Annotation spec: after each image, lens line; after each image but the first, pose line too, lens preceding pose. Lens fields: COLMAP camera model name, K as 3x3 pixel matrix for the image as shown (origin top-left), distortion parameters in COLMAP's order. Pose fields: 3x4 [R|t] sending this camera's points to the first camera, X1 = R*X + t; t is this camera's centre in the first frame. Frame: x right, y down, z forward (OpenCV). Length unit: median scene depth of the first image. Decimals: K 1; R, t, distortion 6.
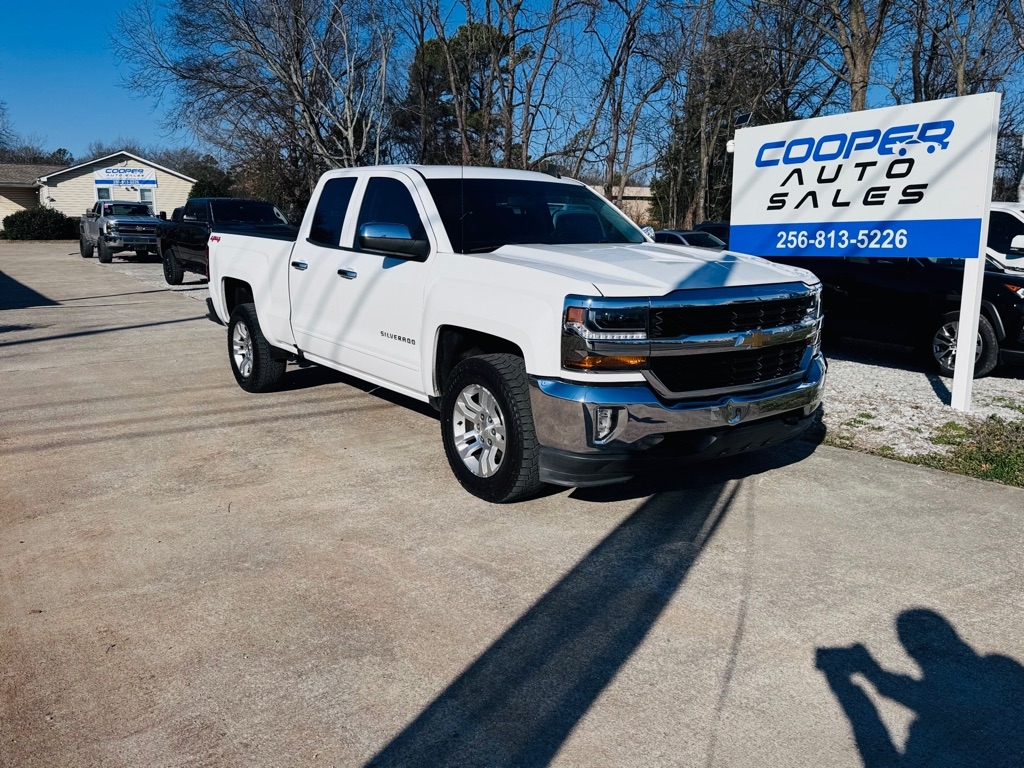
lens RADIAL K [[804.7, 0, 512.0], [0, 804.7, 384.0], [0, 0, 1]] dist [0.092795, -0.166147]
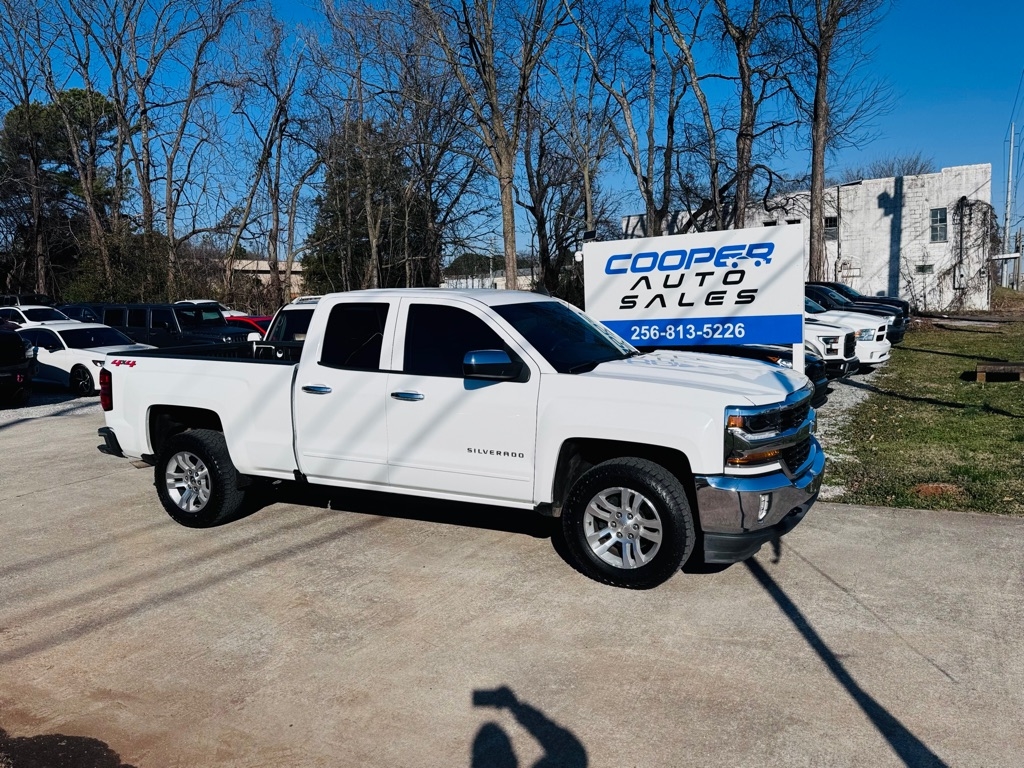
lens RADIAL K [[797.1, 0, 517.5], [0, 797.1, 380.4], [0, 0, 1]] dist [0.142810, -0.247137]
pose [[0.894285, -0.074748, 0.441210, -0.389949], [0.113667, 0.991557, -0.062406, -0.056220], [-0.432820, 0.105960, 0.895231, 0.011599]]
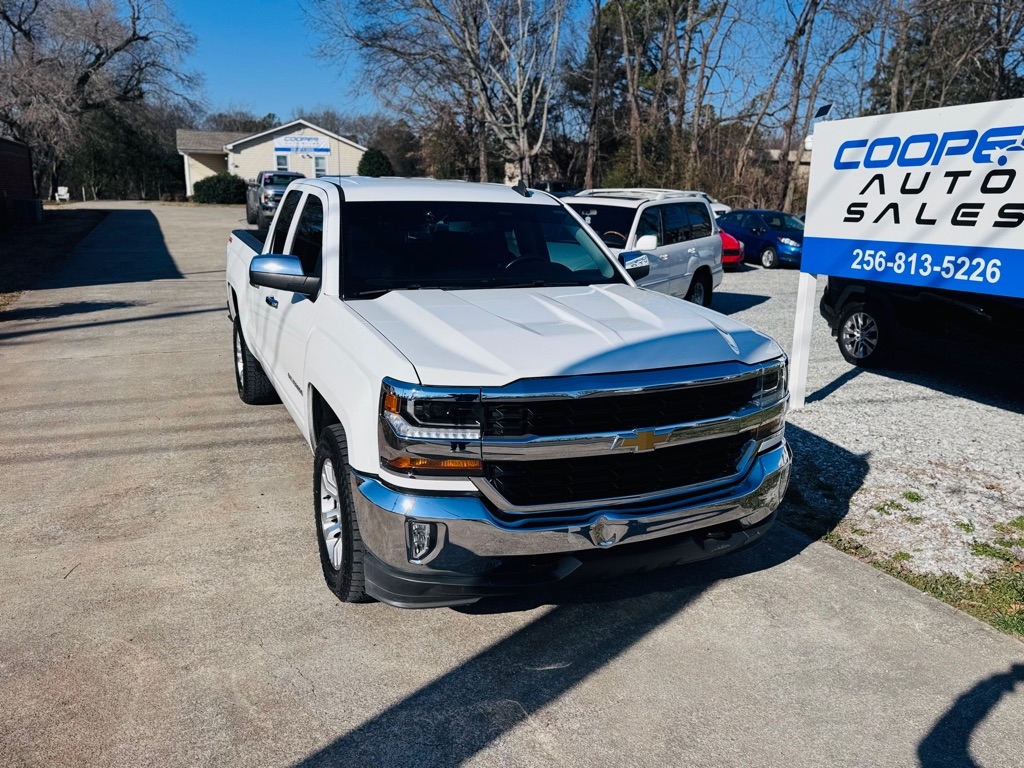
lens RADIAL K [[808.6, 0, 517.5], [0, 808.6, 384.7], [0, 0, 1]] dist [0.052606, -0.083198]
pose [[0.976993, 0.065023, -0.203116, 0.184499], [-0.056278, 0.997234, 0.048544, -0.076587], [0.205710, -0.035996, 0.977951, 0.123028]]
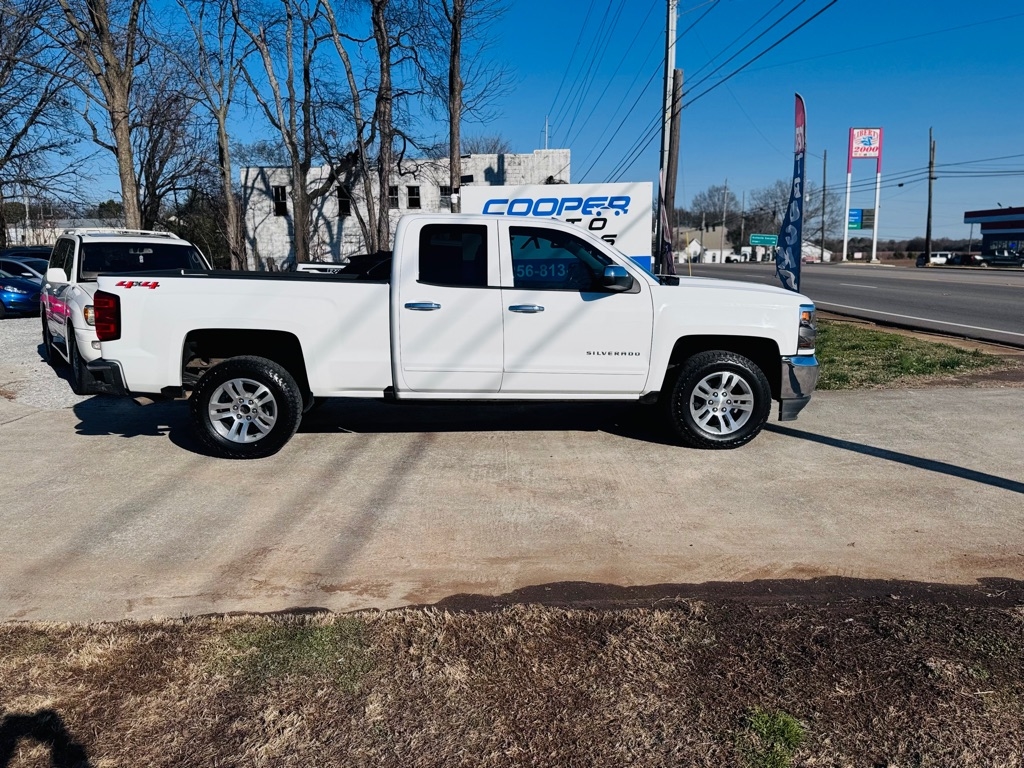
lens RADIAL K [[797.1, 0, 517.5], [0, 797.1, 380.4], [0, 0, 1]] dist [0.142810, -0.247137]
pose [[0.545630, -0.135228, 0.827044, -0.865055], [0.160687, 0.985465, 0.055120, -0.073968], [-0.822476, 0.102820, 0.559429, 0.278855]]
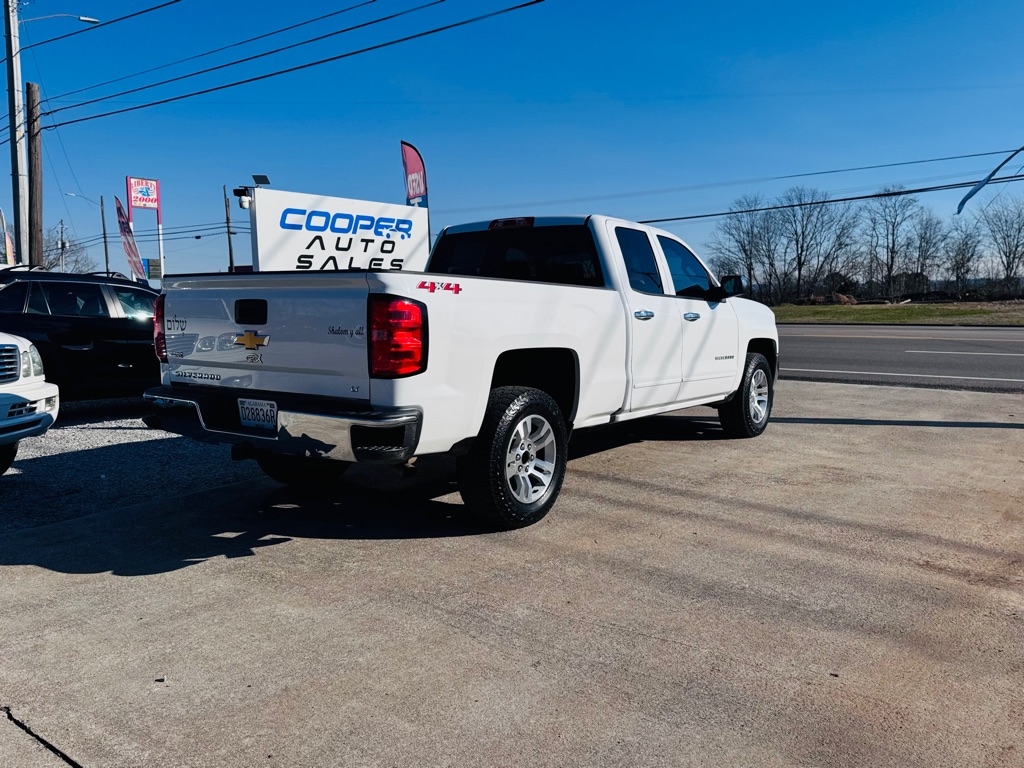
lens RADIAL K [[796.7, 0, 519.2], [0, 796.7, 382.7], [0, 0, 1]] dist [0.107889, -0.161256]
pose [[-0.309055, -0.094954, 0.946292, -0.901539], [0.177675, 0.971721, 0.155533, -0.197249], [-0.934300, 0.216201, -0.283444, 1.161412]]
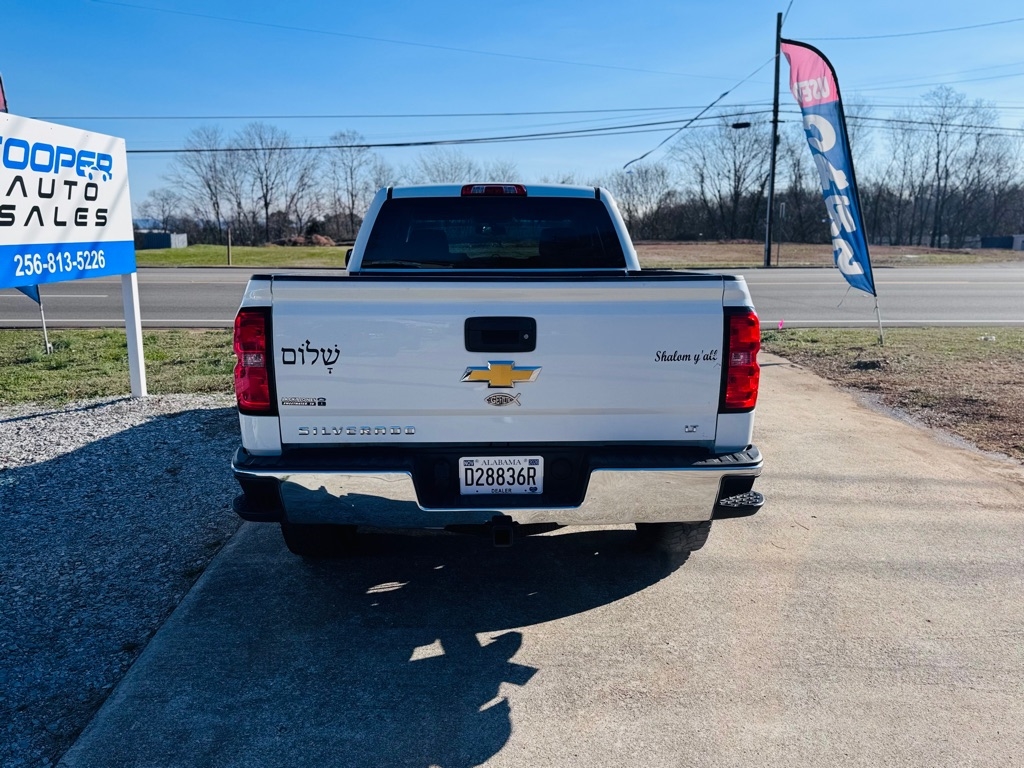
lens RADIAL K [[796.7, 0, 519.2], [0, 796.7, 382.7], [0, 0, 1]] dist [0.107889, -0.161256]
pose [[-0.822398, -0.101651, 0.559757, -0.535955], [0.102611, 0.941269, 0.321689, -0.292892], [-0.559582, 0.321994, -0.763668, 1.465085]]
